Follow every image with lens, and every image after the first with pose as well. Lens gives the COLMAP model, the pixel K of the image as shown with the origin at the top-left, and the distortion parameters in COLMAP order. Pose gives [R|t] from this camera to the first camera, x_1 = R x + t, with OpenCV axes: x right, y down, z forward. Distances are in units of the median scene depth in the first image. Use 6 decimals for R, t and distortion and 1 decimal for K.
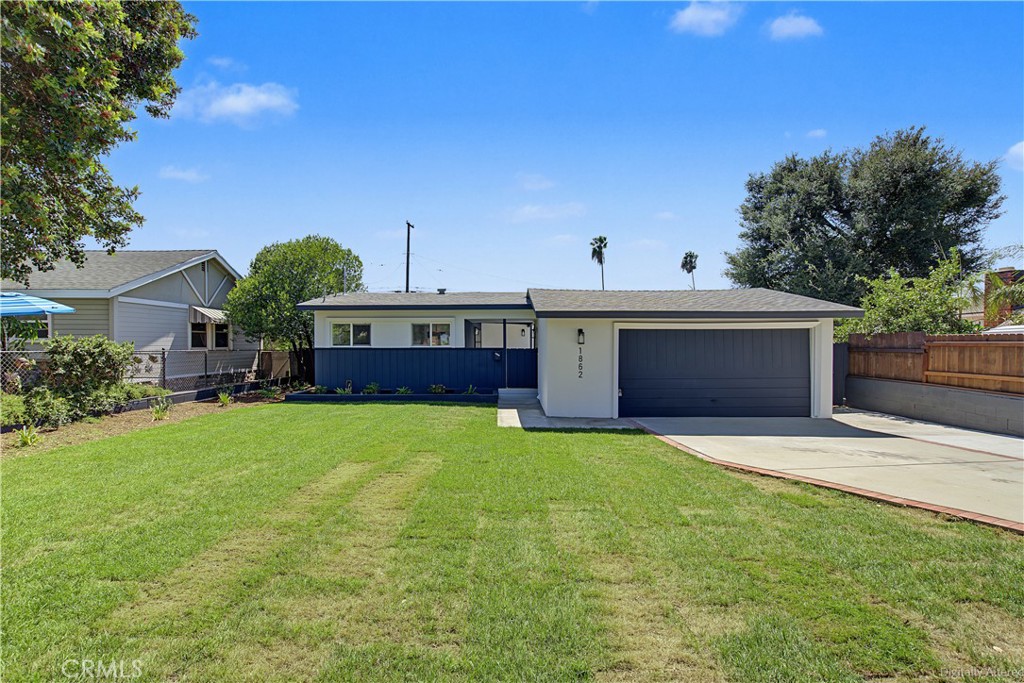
lens RADIAL K [[468.6, 0, 503.5], [0, 468.6, 341.9], [0, 0, 1]] dist [-0.005042, 0.001605]
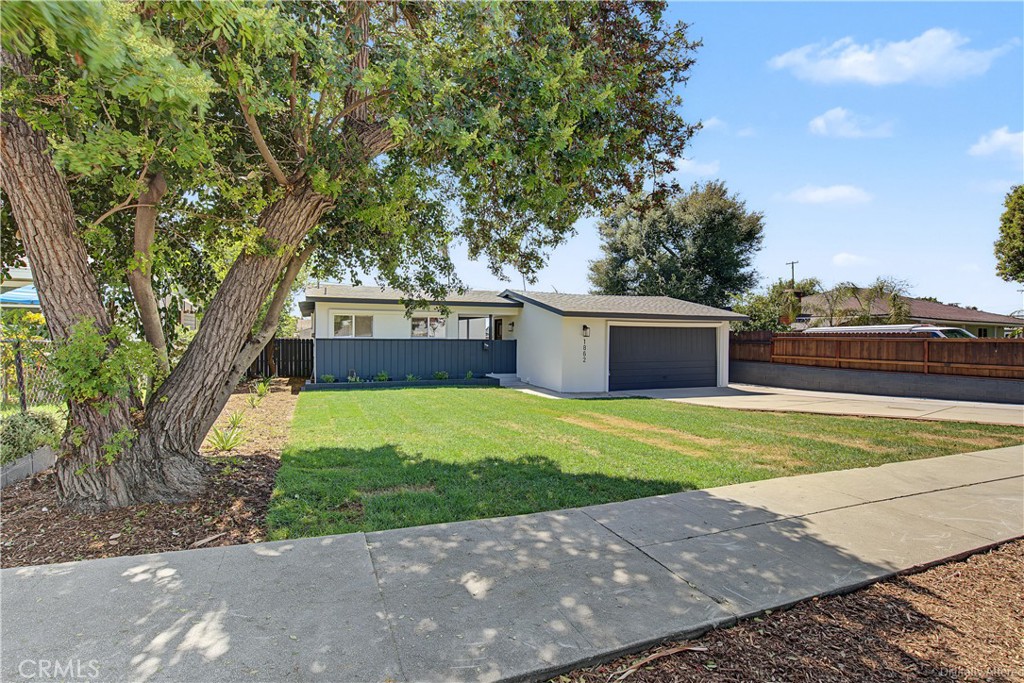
lens RADIAL K [[468.6, 0, 522.0], [0, 468.6, 340.0], [0, 0, 1]] dist [-0.005042, 0.001605]
pose [[0.922396, 0.005066, 0.386211, -0.458614], [-0.010266, 0.999882, 0.011403, 0.001072], [-0.386108, -0.014483, 0.922340, -0.128497]]
